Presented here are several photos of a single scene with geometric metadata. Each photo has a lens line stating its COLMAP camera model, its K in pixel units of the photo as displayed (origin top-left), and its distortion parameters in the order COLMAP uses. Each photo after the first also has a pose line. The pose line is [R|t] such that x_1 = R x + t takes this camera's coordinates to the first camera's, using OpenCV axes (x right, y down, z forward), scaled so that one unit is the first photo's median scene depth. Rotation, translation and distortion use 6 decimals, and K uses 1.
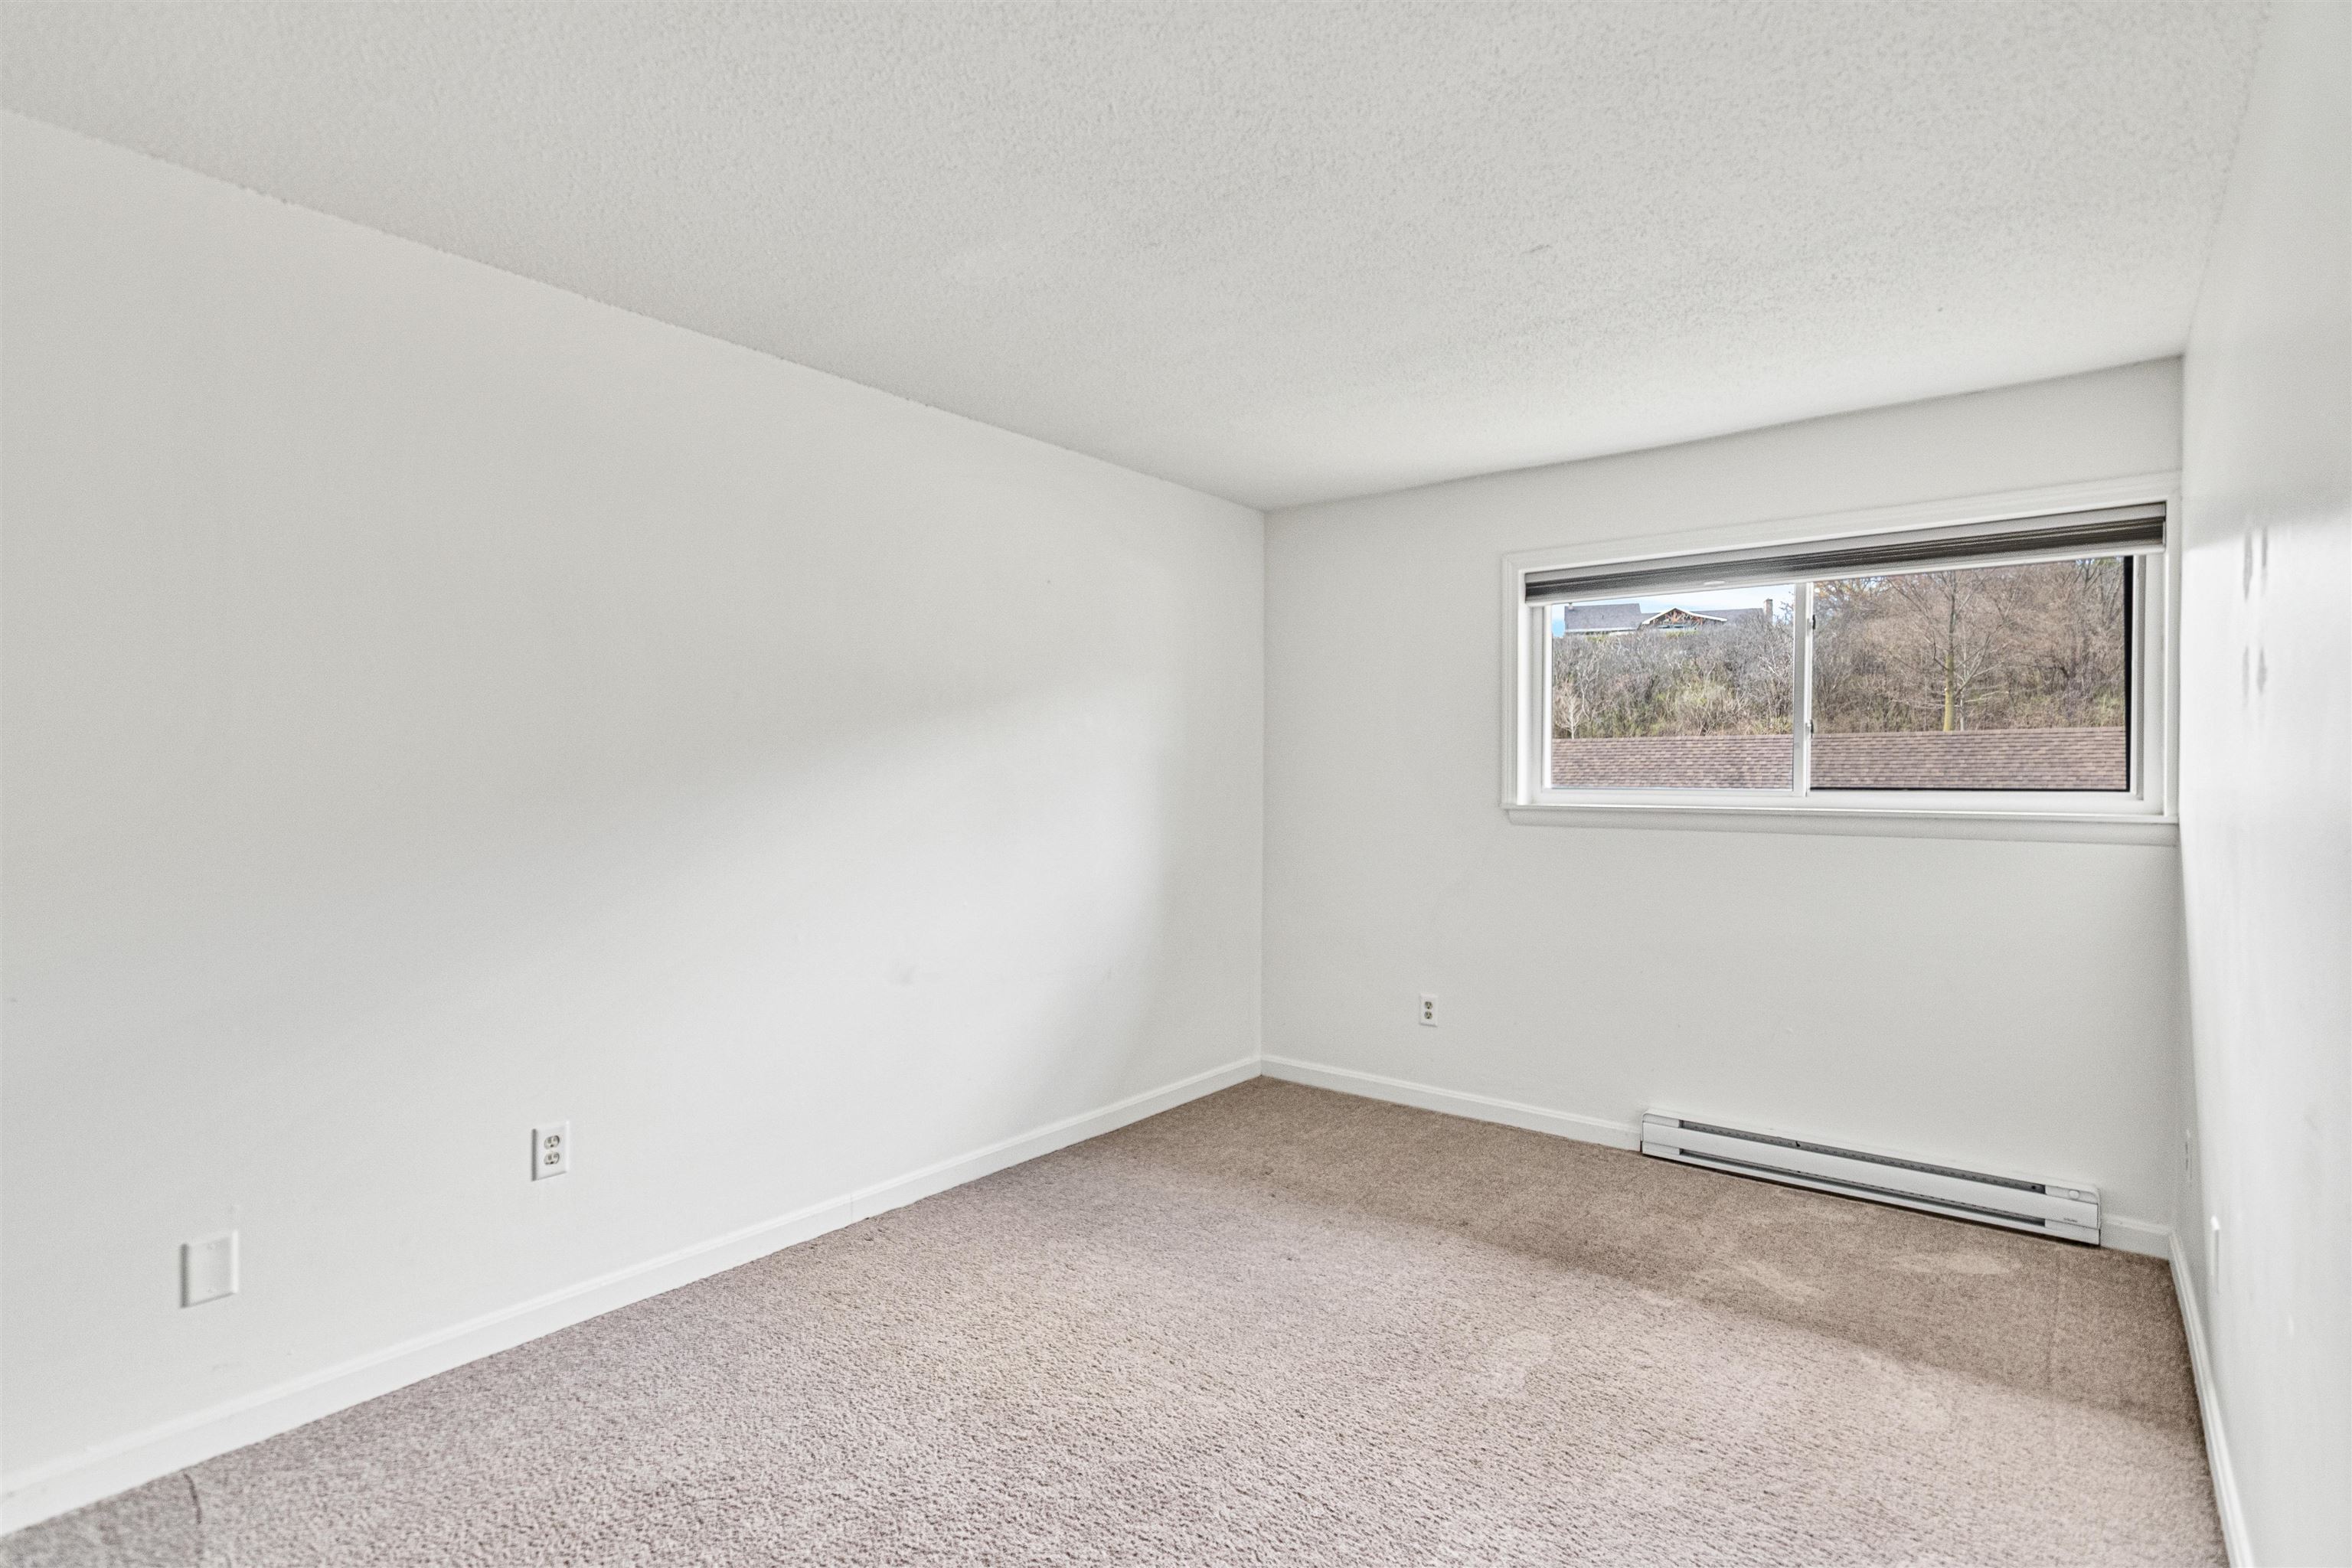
lens RADIAL K [[1156.7, 0, 1183.4], [0, 1156.7, 773.1], [0, 0, 1]] dist [-0.011281, 0.005884]
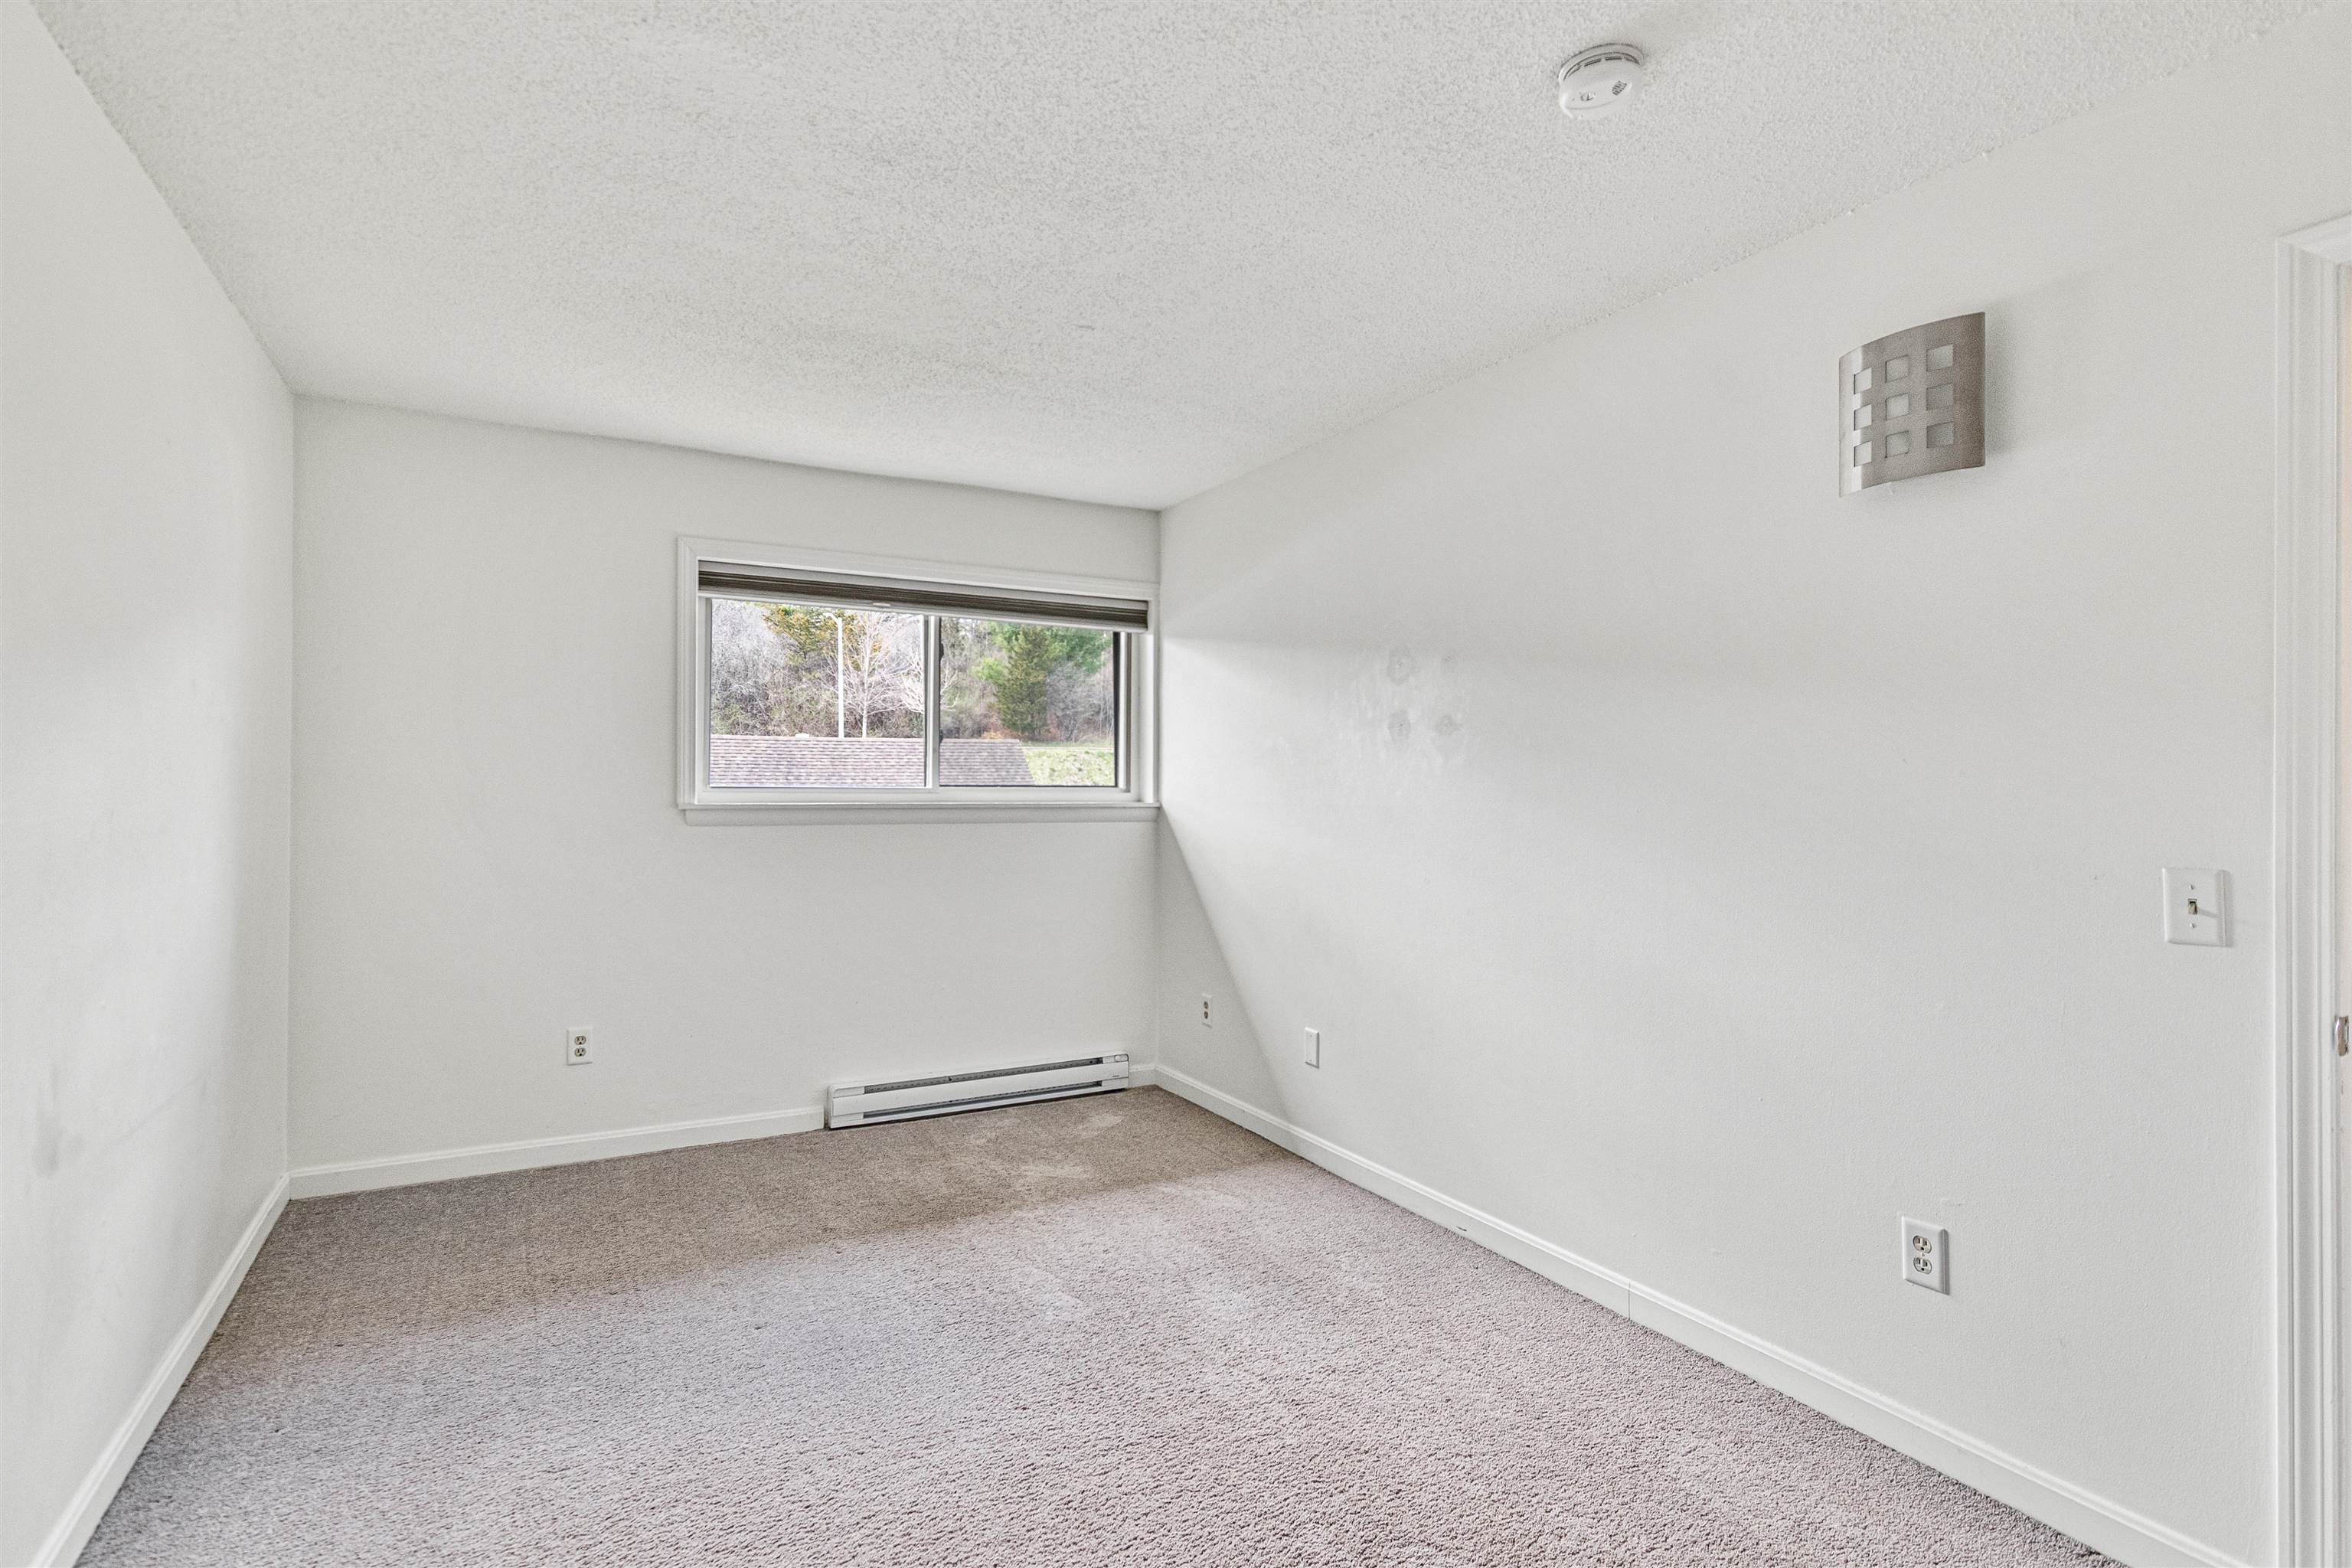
lens RADIAL K [[1156.7, 0, 1178.7], [0, 1156.7, 768.3], [0, 0, 1]] dist [-0.011281, 0.005884]
pose [[0.370239, 0.010010, 0.928883, -0.533835], [-0.007503, 0.999942, -0.007785, 0.002507], [-0.928906, -0.004087, 0.370292, 0.341285]]
